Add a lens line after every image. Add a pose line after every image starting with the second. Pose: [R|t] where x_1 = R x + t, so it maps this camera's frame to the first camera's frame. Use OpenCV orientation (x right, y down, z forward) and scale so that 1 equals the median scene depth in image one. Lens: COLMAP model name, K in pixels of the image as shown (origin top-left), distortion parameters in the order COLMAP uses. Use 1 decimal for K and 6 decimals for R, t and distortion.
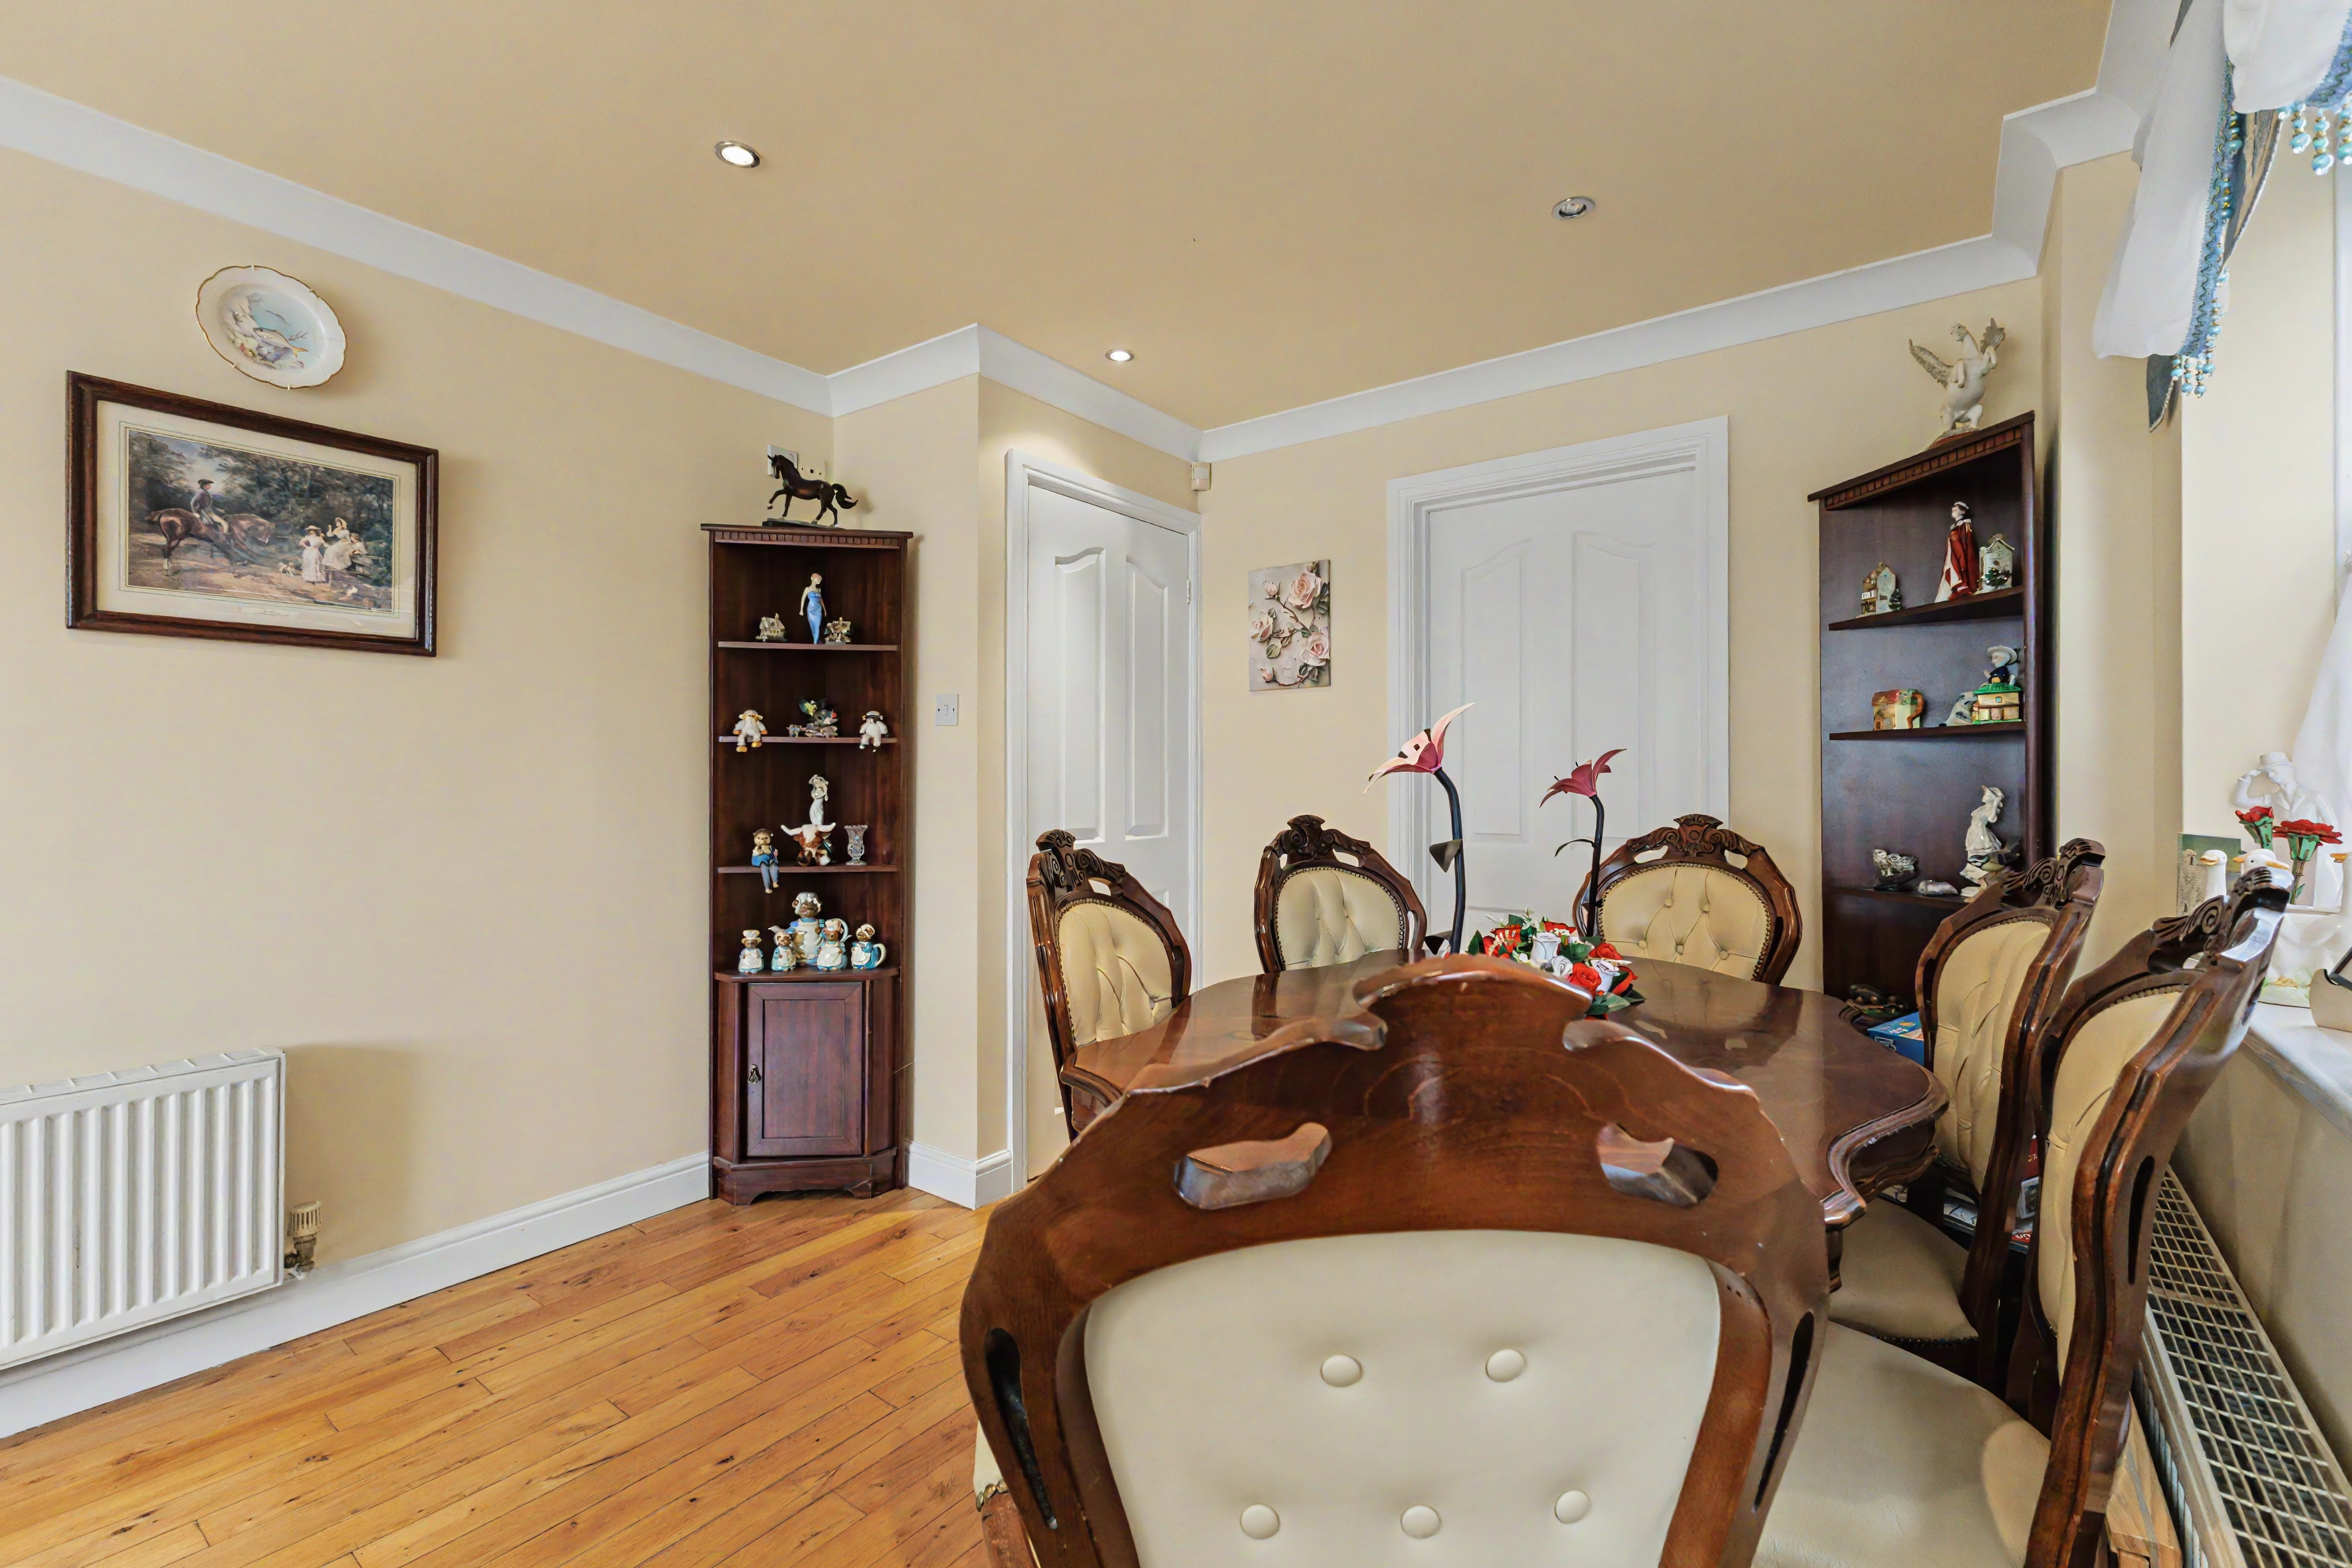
lens RADIAL K [[1016.9, 0, 1168.2], [0, 1016.9, 774.8], [0, 0, 1]] dist [0.008388, -0.001530]
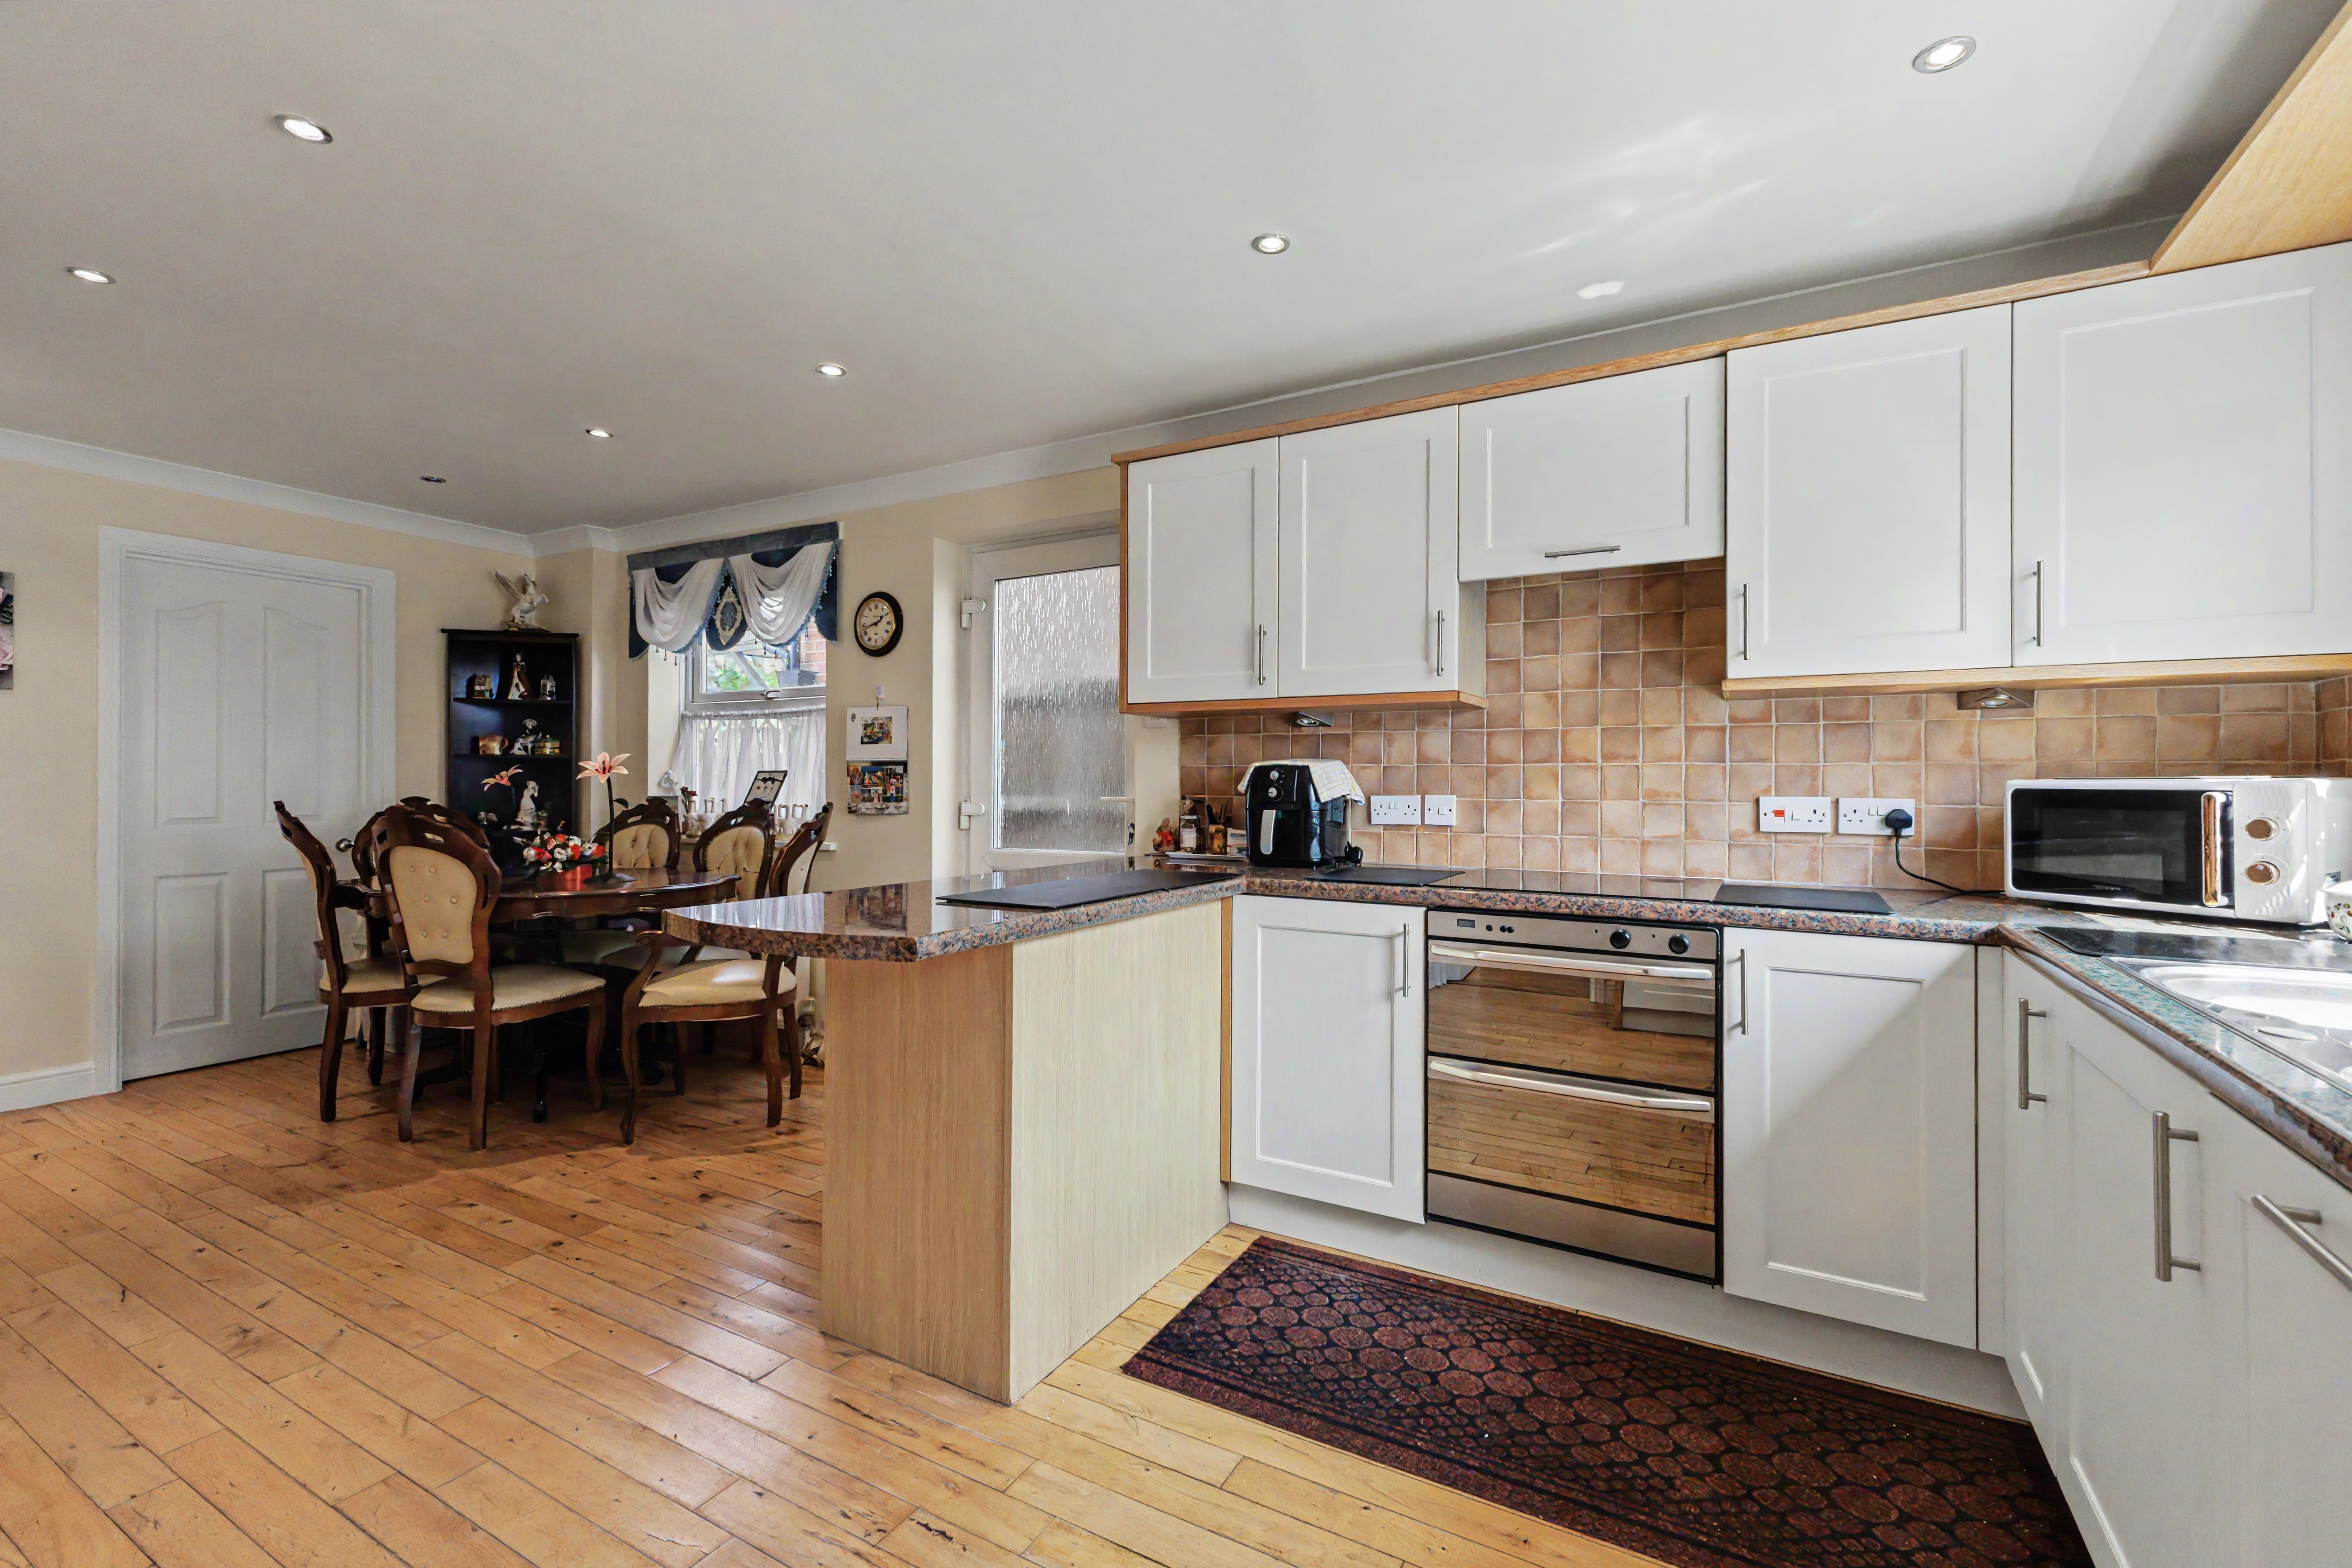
lens RADIAL K [[1016.9, 0, 1177.0], [0, 1016.9, 781.3], [0, 0, 1]] dist [0.008388, -0.001530]
pose [[-0.130433, -0.002372, 0.991454, -1.469710], [-0.010591, 0.999943, 0.000999, -0.004374], [-0.991401, -0.010370, -0.130450, -0.123106]]
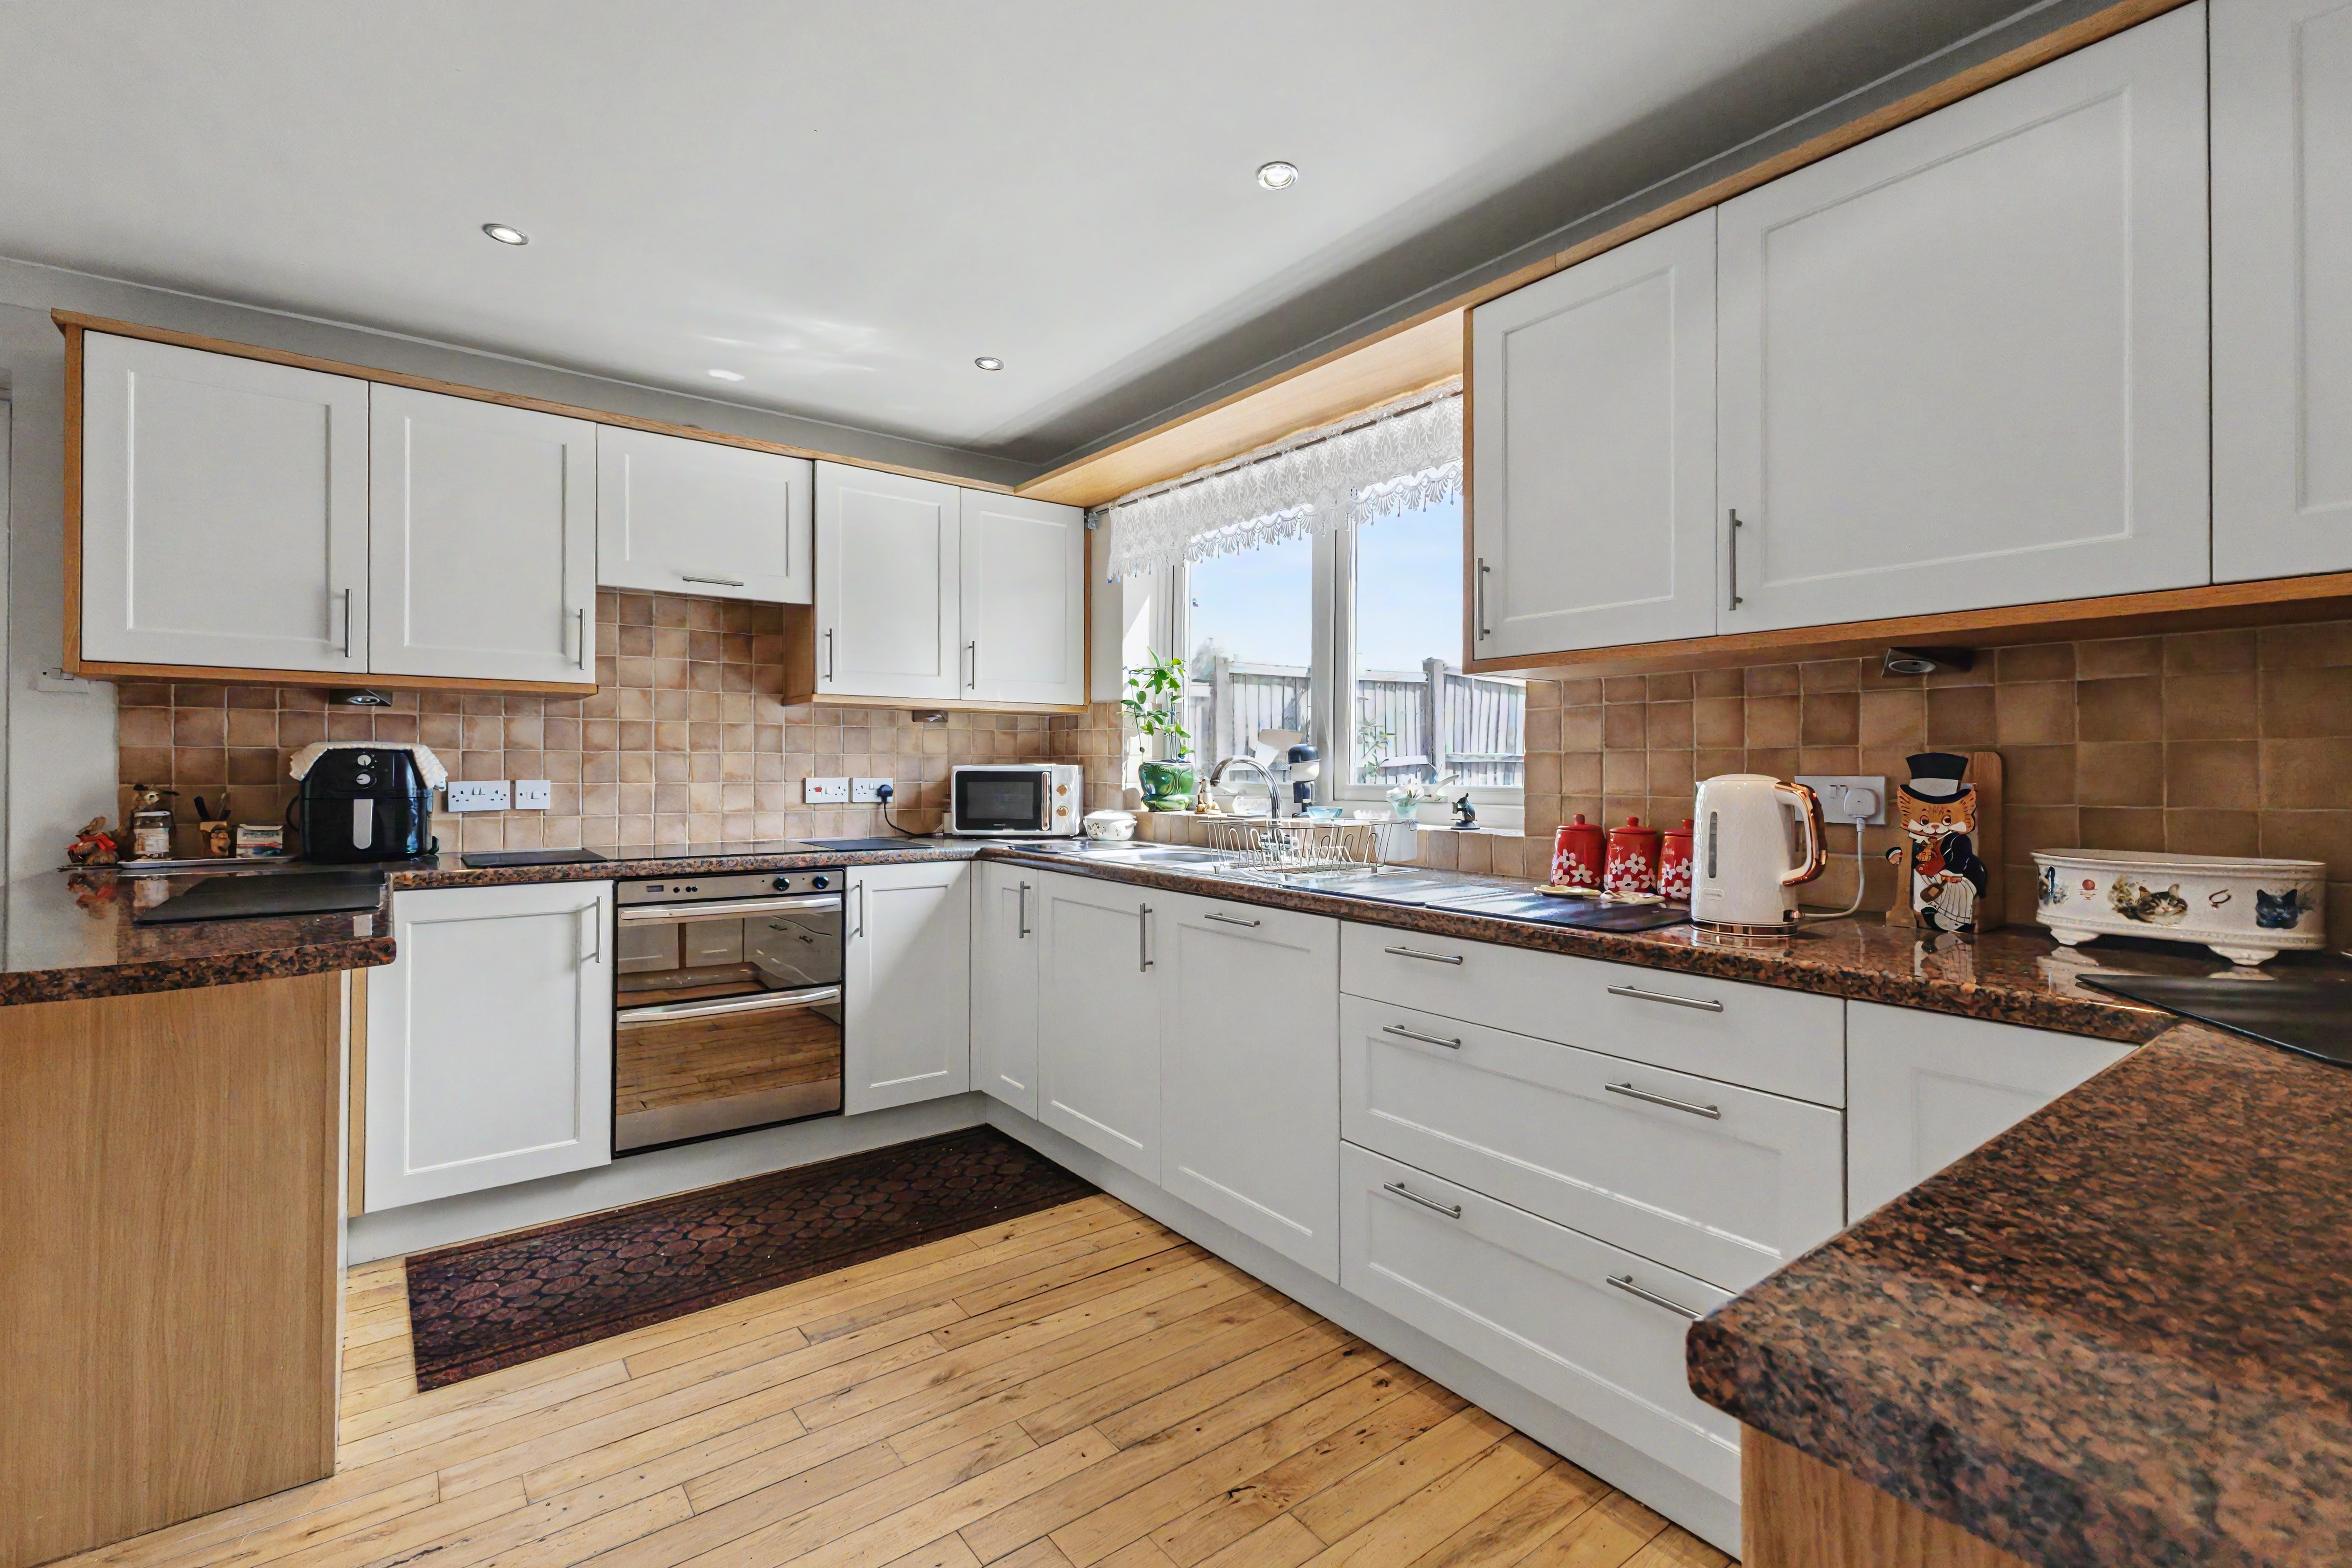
lens RADIAL K [[1016.9, 0, 1204.5], [0, 1016.9, 770.3], [0, 0, 1]] dist [0.008388, -0.001530]
pose [[-0.966091, -0.004442, 0.258163, -1.427157], [-0.005854, 0.999972, -0.004702, -0.000832], [-0.258135, -0.006054, -0.966090, 0.405346]]
